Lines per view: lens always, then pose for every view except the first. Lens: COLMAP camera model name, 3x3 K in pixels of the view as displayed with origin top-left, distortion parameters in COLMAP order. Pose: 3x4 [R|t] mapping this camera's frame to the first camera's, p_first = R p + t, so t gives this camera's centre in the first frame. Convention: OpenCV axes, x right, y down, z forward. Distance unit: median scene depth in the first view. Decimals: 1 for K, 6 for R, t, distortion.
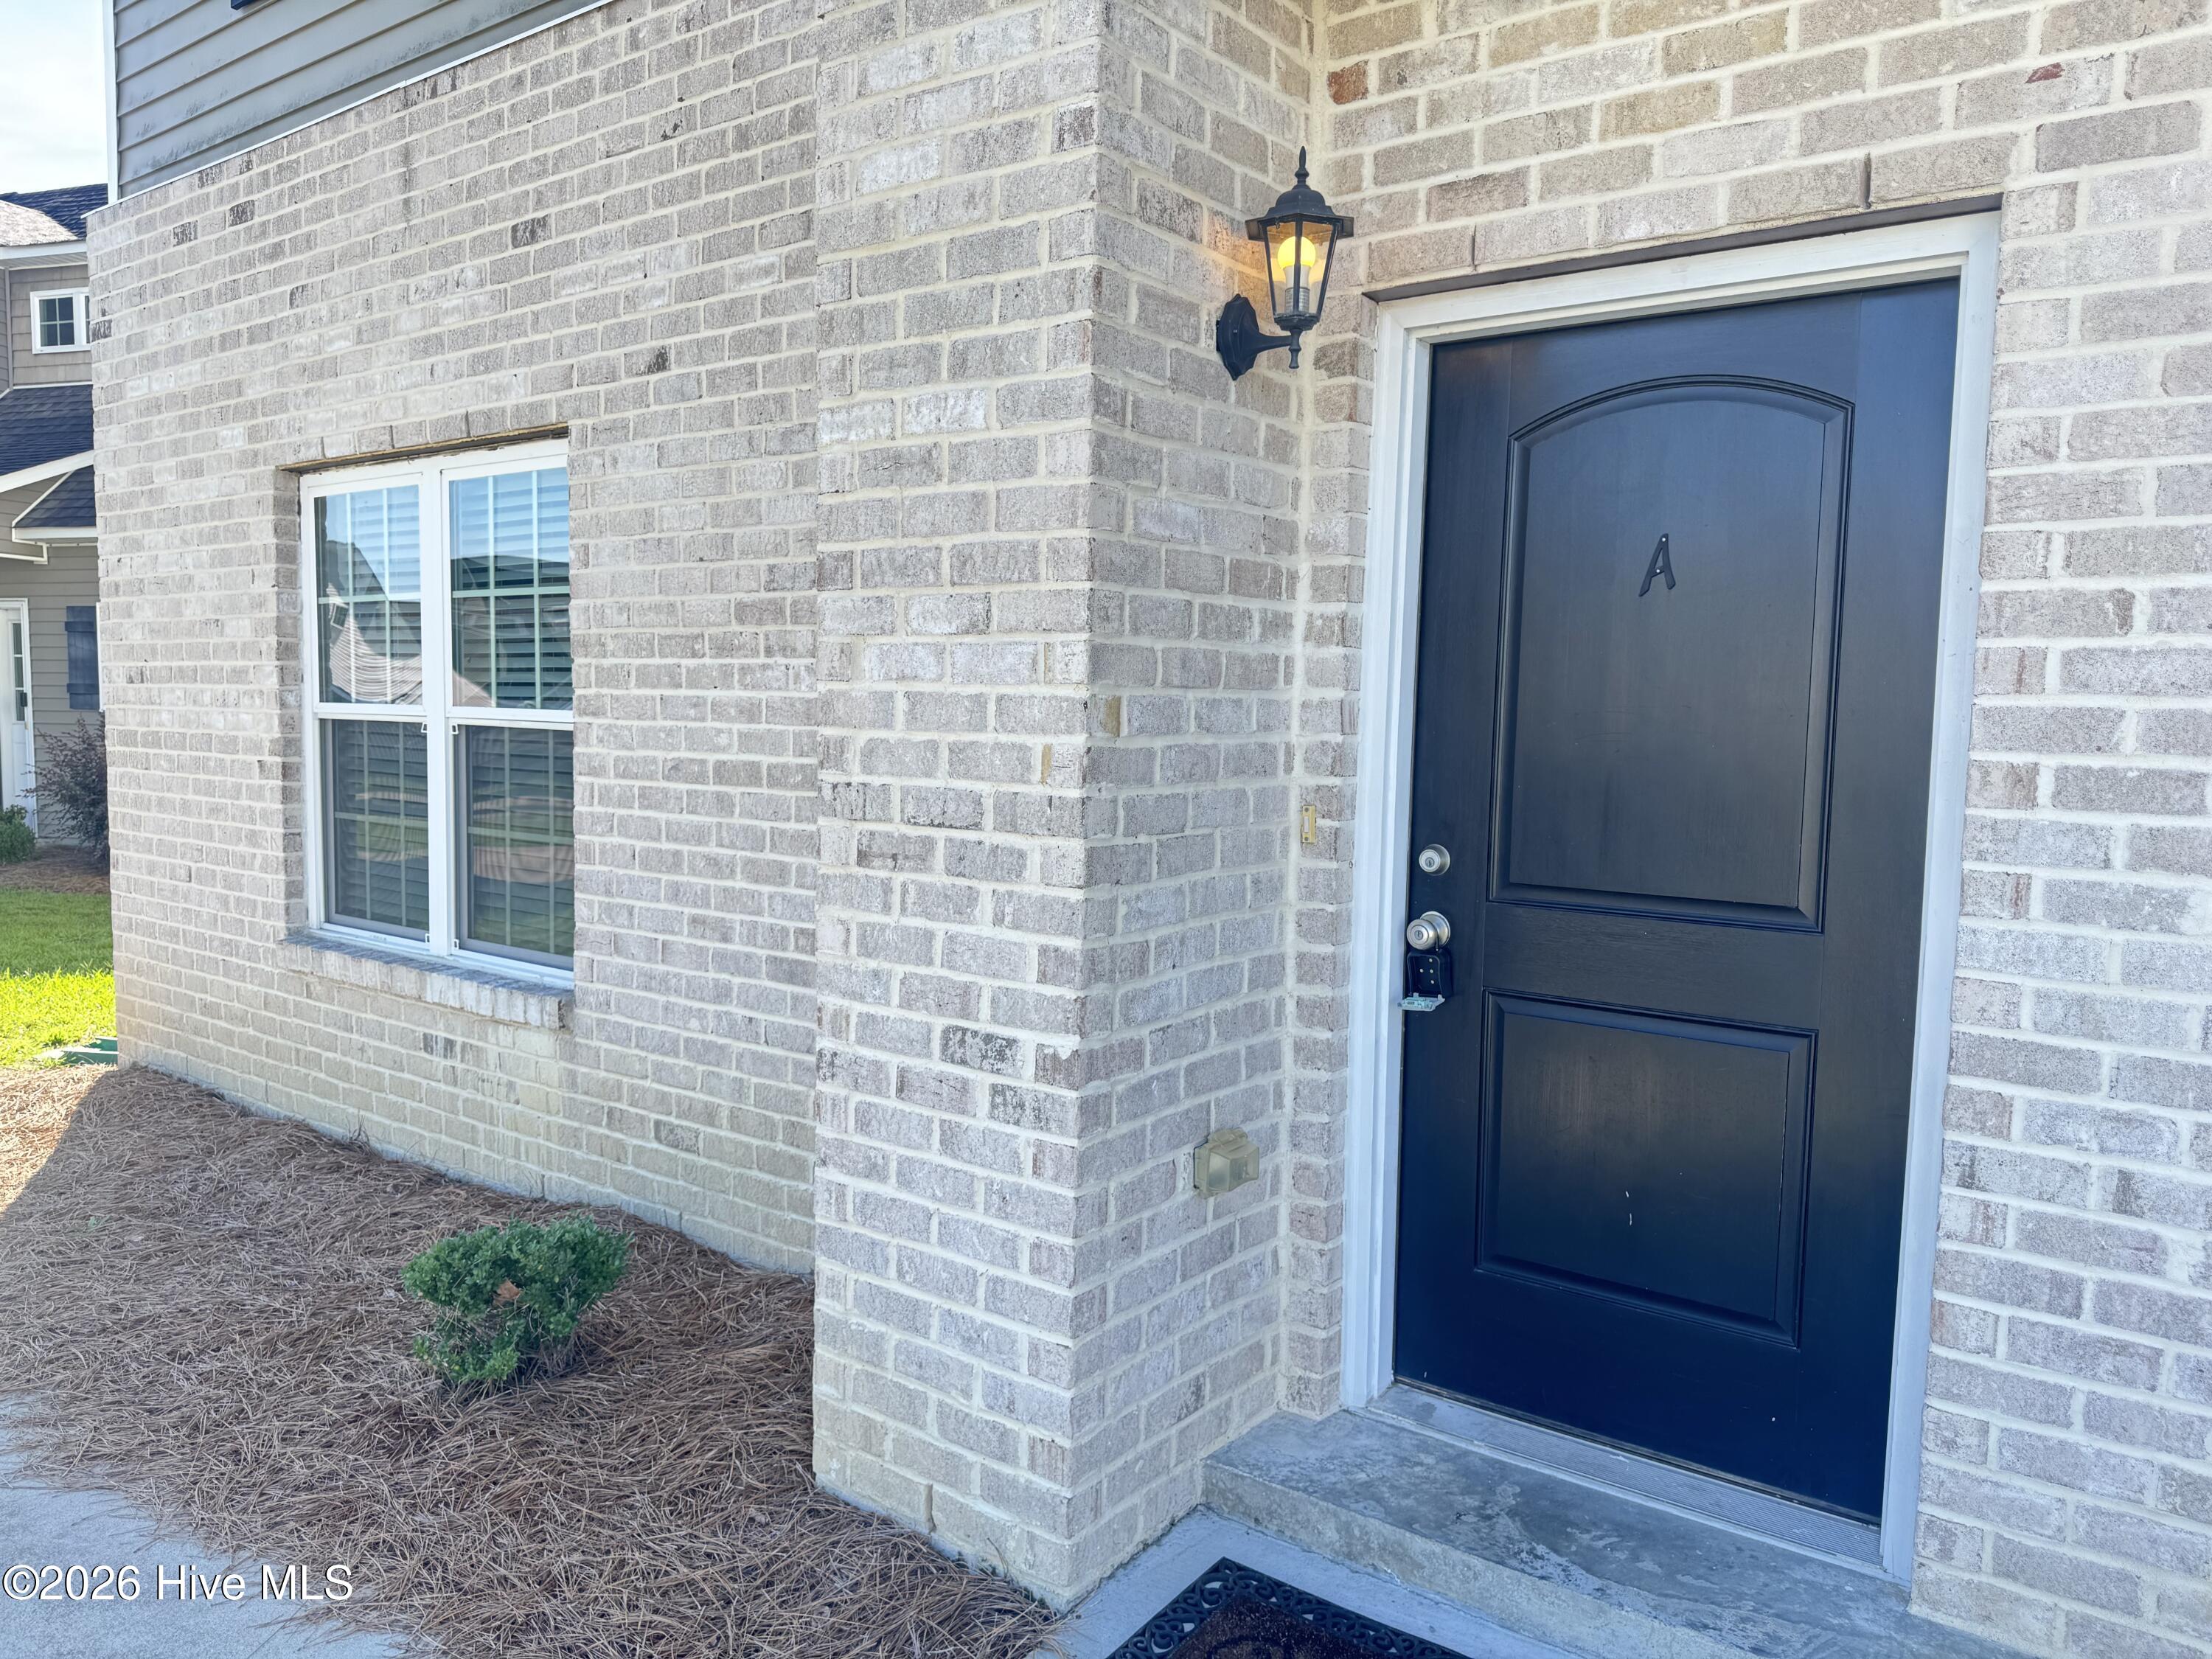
lens RADIAL K [[1558.0, 0, 1095.7], [0, 1558.0, 831.8], [0, 0, 1]] dist [0.034826, -0.035535]
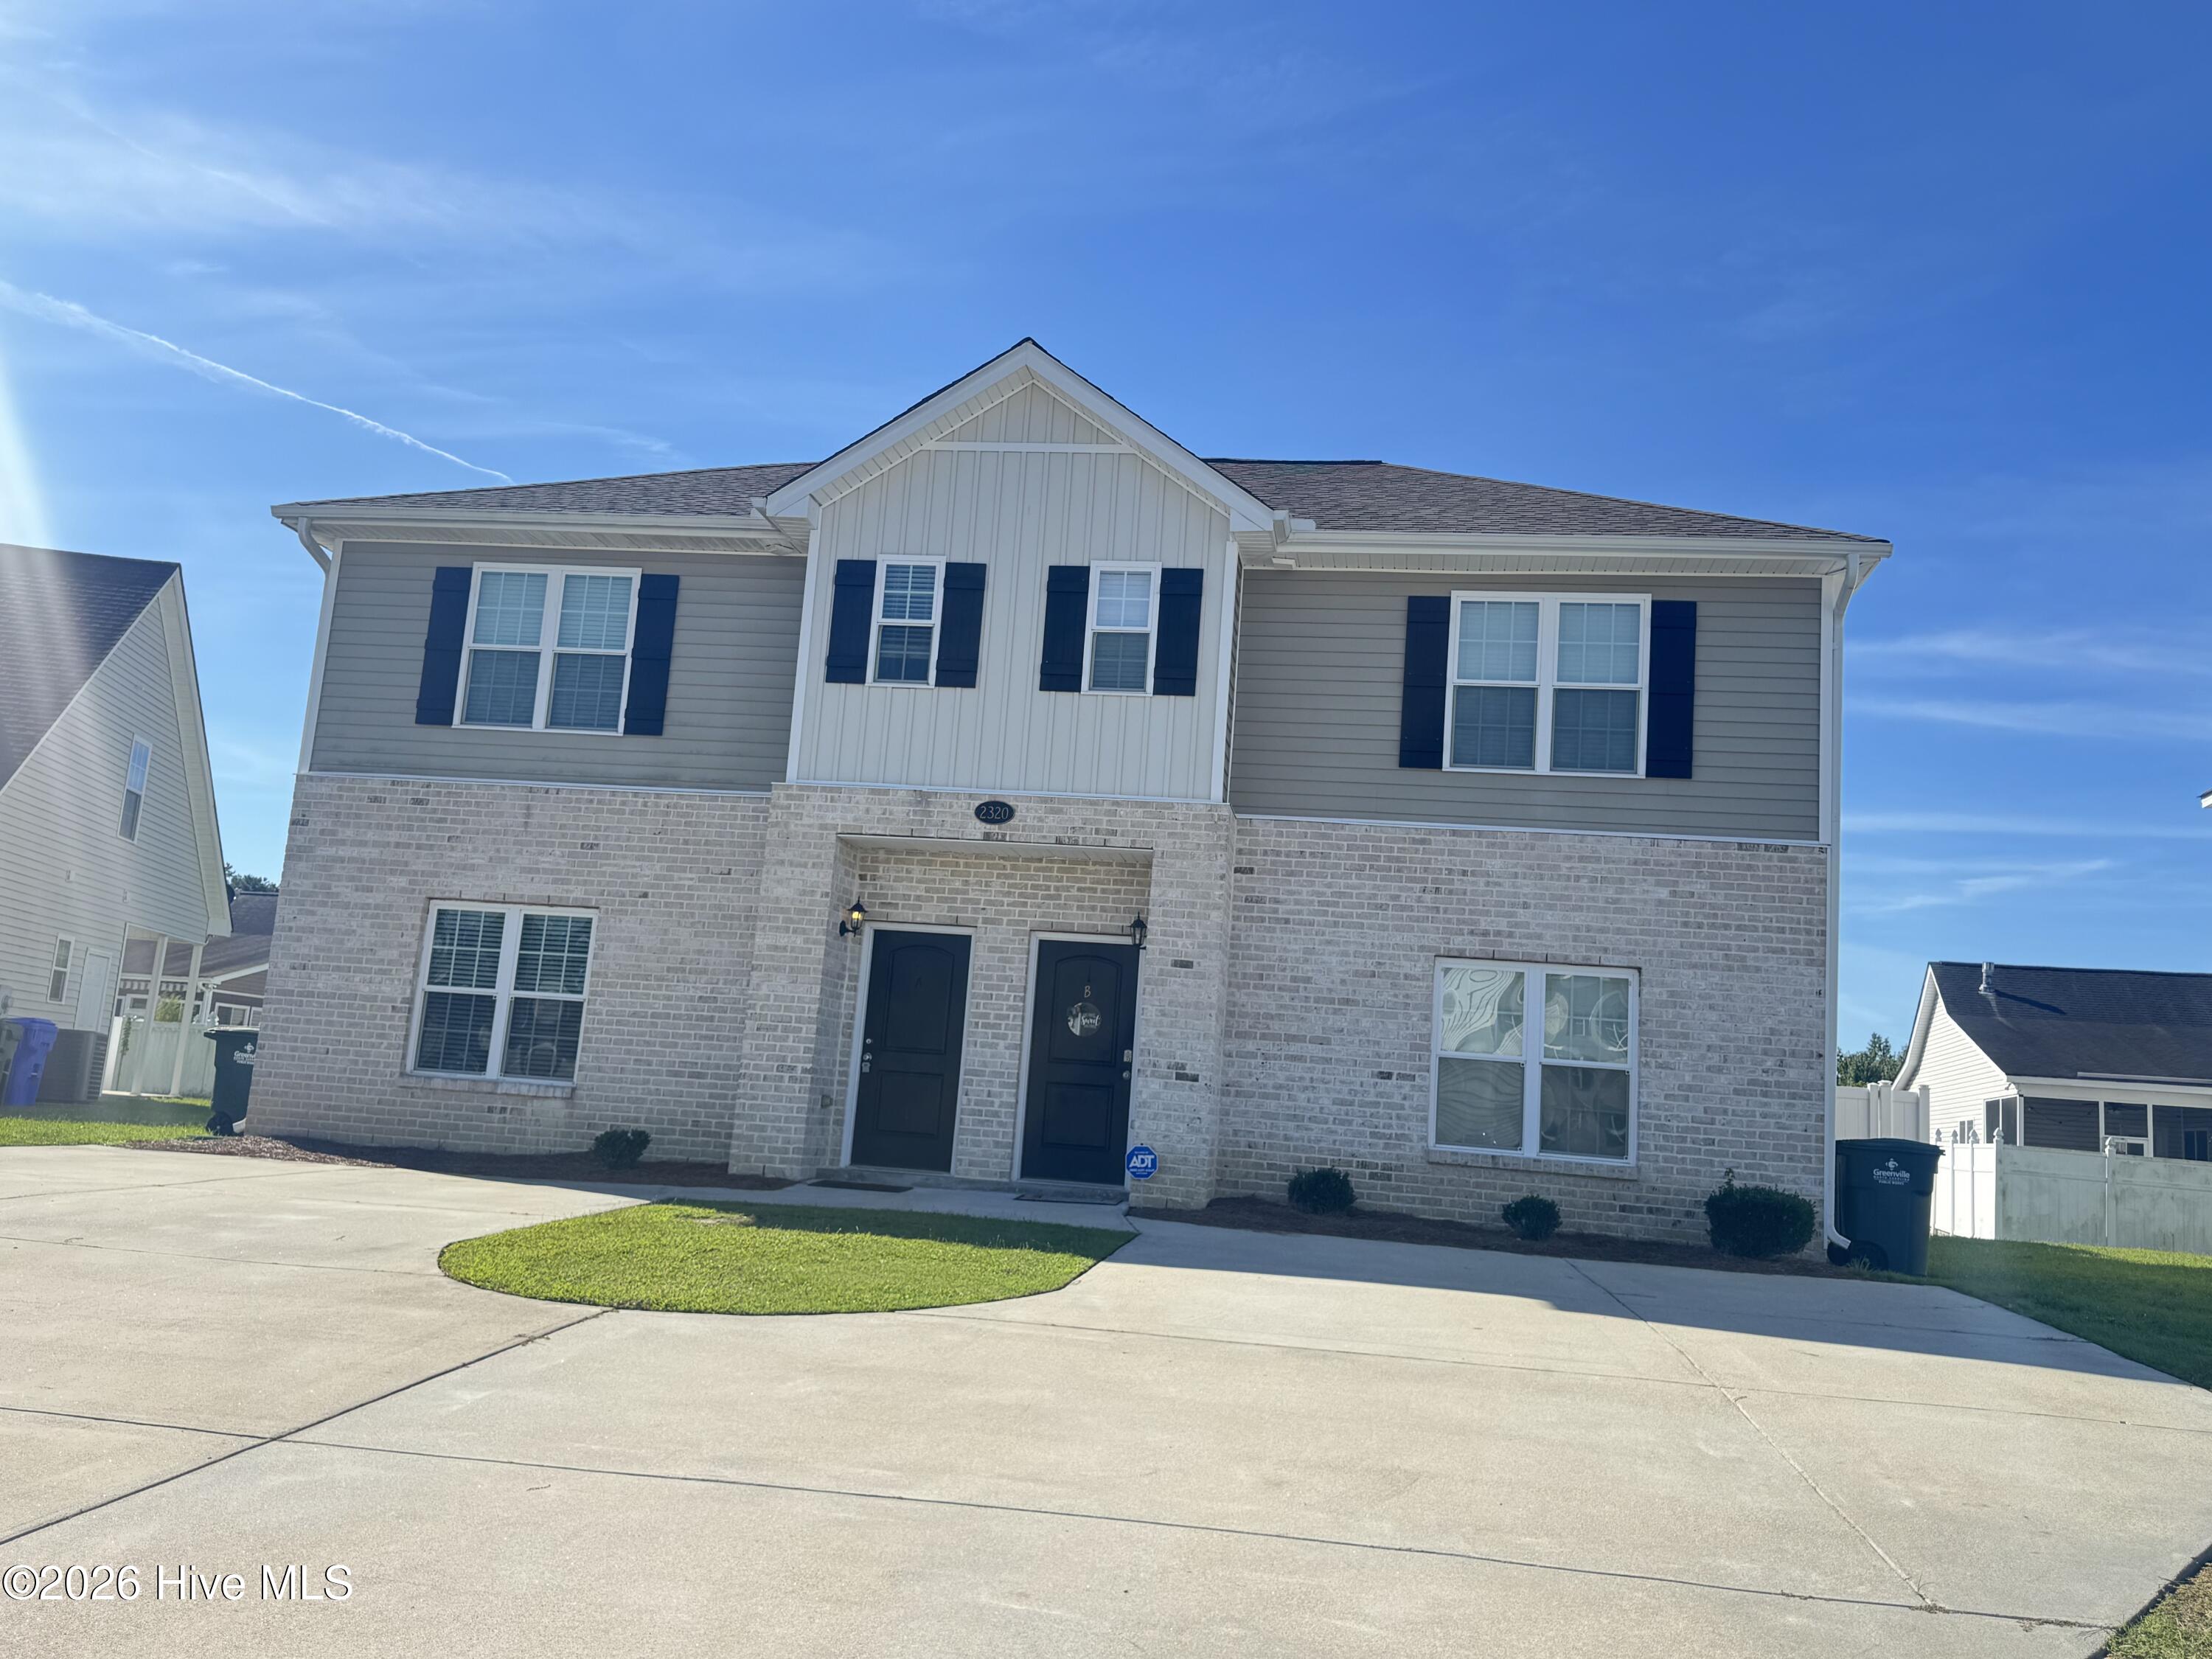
lens RADIAL K [[1804.6, 0, 1103.5], [0, 1804.6, 823.5], [0, 0, 1]] dist [0.082545, 0.001844]
pose [[0.877036, 0.124108, 0.464117, -1.830143], [-0.018558, 0.974087, -0.225409, 0.617821], [-0.480065, 0.189079, 0.856613, -4.244164]]
